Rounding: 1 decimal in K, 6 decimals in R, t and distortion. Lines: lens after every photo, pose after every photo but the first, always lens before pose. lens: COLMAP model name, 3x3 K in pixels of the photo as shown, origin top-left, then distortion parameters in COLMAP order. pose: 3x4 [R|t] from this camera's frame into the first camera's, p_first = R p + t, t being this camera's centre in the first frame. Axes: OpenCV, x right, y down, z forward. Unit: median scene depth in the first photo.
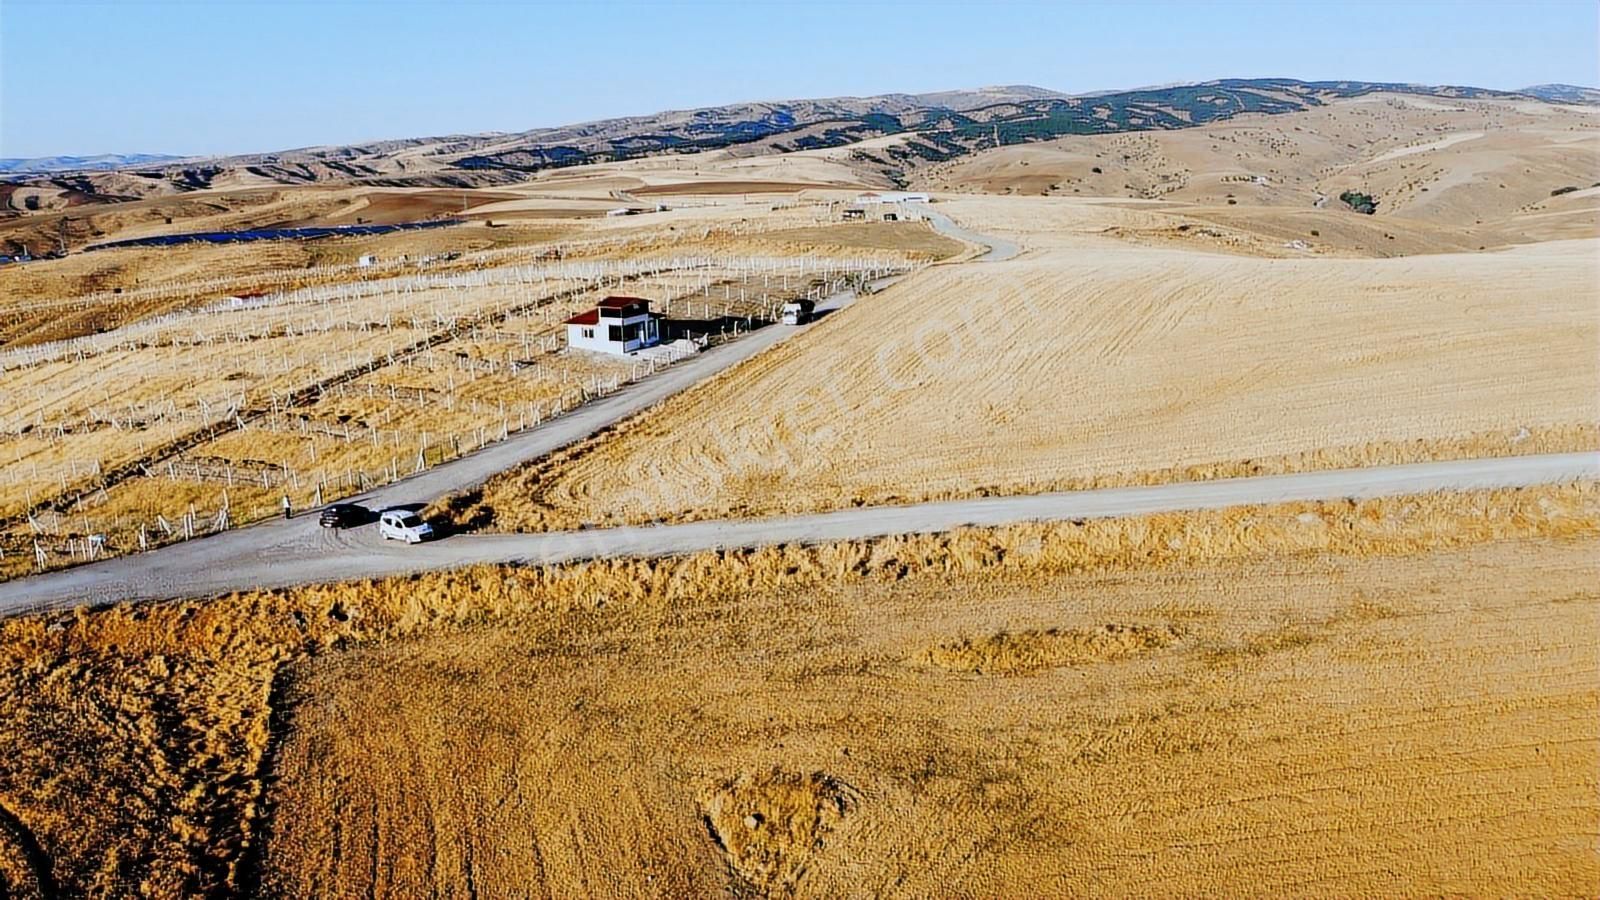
lens RADIAL K [[1215.6, 0, 799.8], [0, 1215.6, 445.6], [0, 0, 1]] dist [-0.015845, 0.005966]
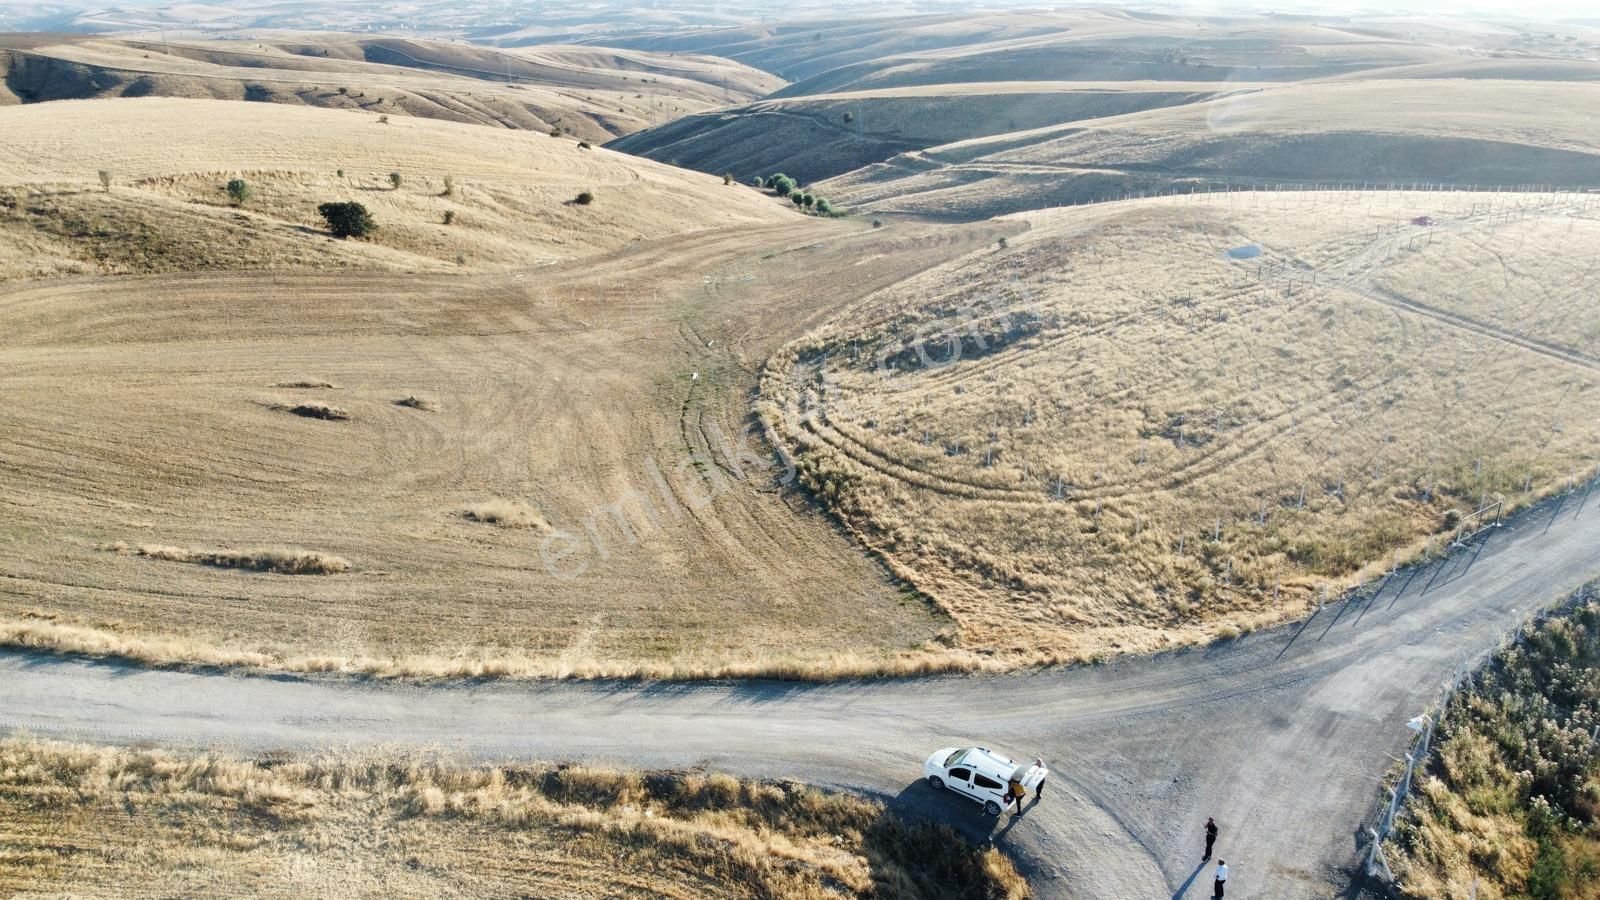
lens RADIAL K [[1208.0, 0, 795.3], [0, 1208.0, 452.3], [0, 0, 1]] dist [-0.004768, 0.009729]
pose [[-0.999595, 0.024519, -0.014455, -0.158936], [0.011767, 0.818412, 0.574511, -0.280755], [0.025917, 0.574108, -0.818369, 0.960859]]
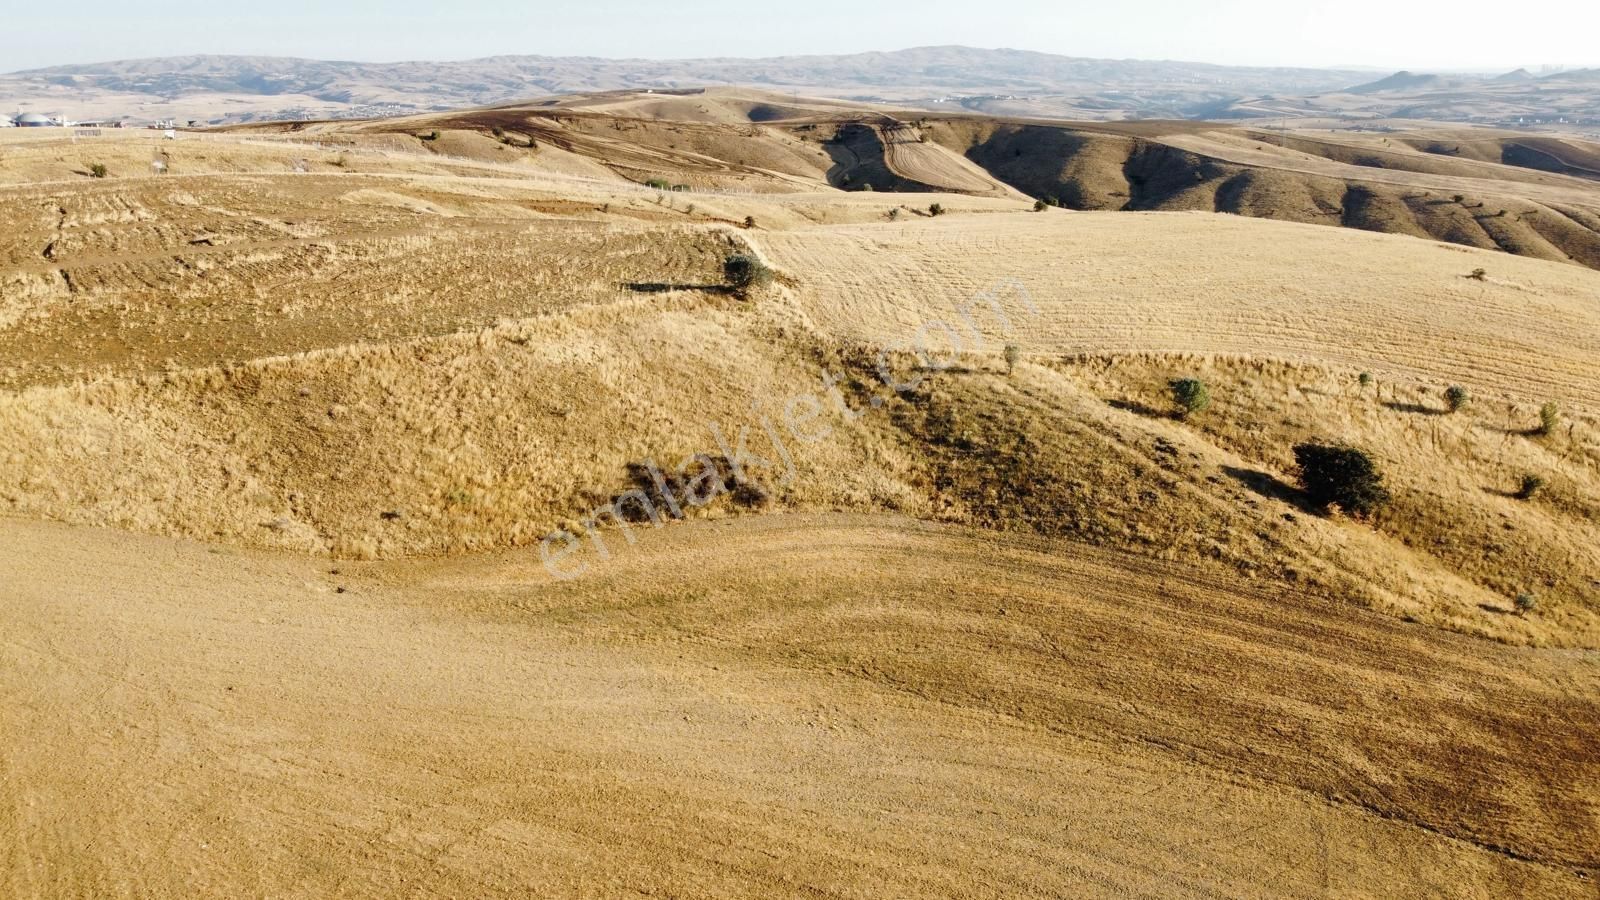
lens RADIAL K [[1204.1, 0, 796.8], [0, 1204.1, 449.0], [0, 0, 1]] dist [-0.013277, 0.006615]
pose [[-0.676334, -0.201746, 0.708429, -0.002216], [0.188990, 0.882038, 0.431614, -0.153046], [-0.711938, 0.425801, -0.558424, 0.382831]]
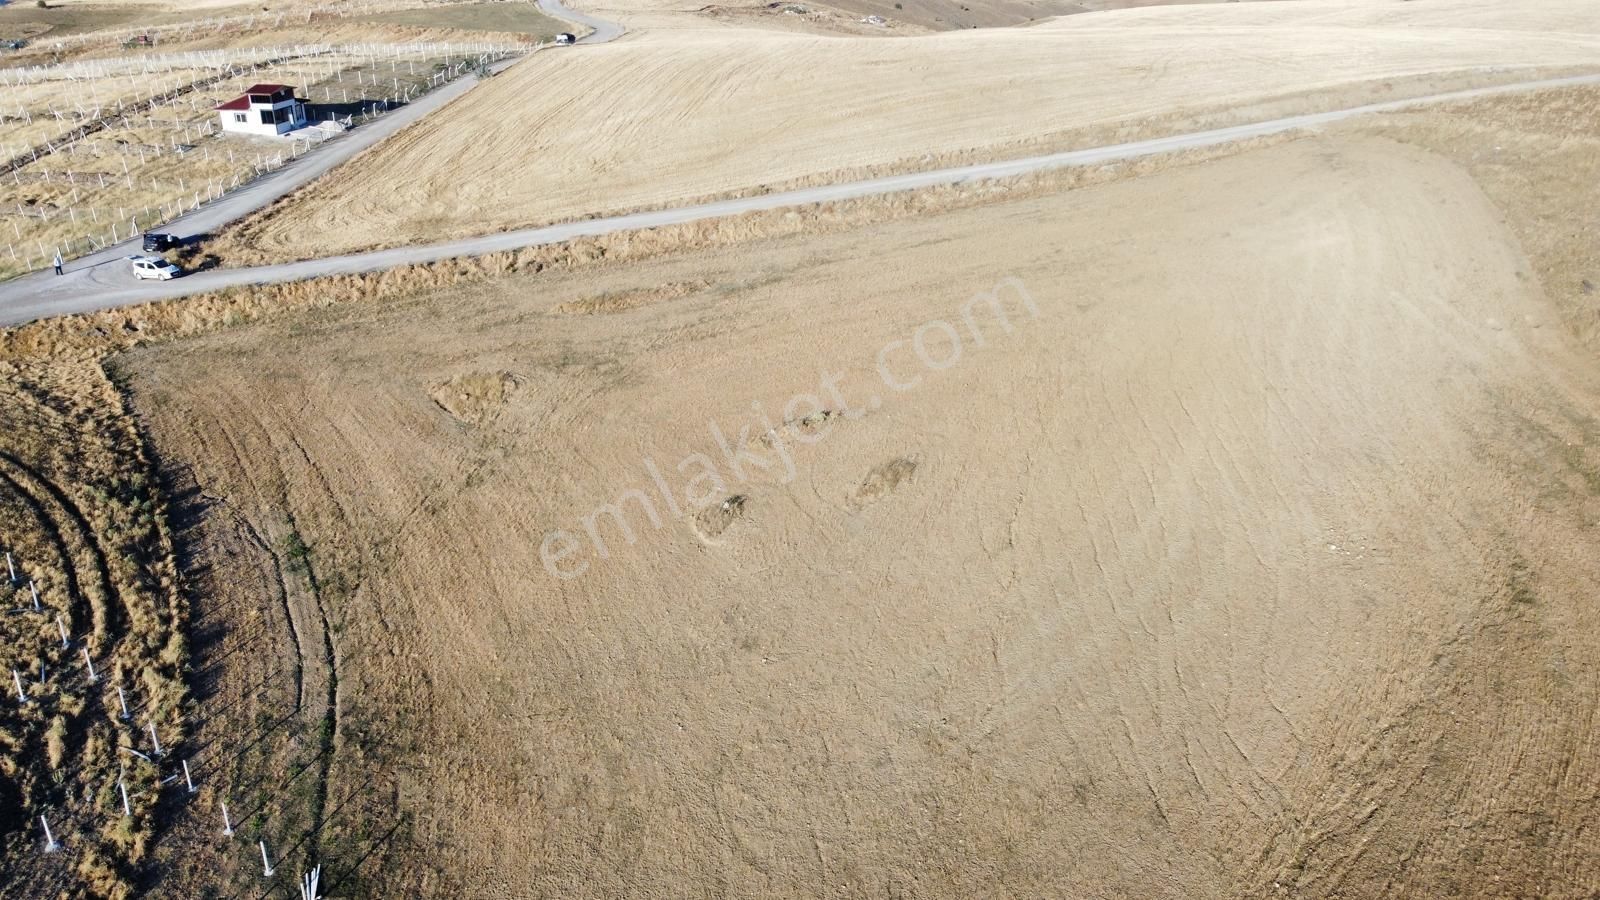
lens RADIAL K [[1211.5, 0, 797.7], [0, 1211.5, 456.9], [0, 0, 1]] dist [-0.001502, -0.002890]
pose [[0.954577, -0.111234, 0.276424, -0.030877], [0.058827, 0.979801, 0.191128, 0.039077], [-0.292100, -0.166185, 0.941839, -0.330129]]
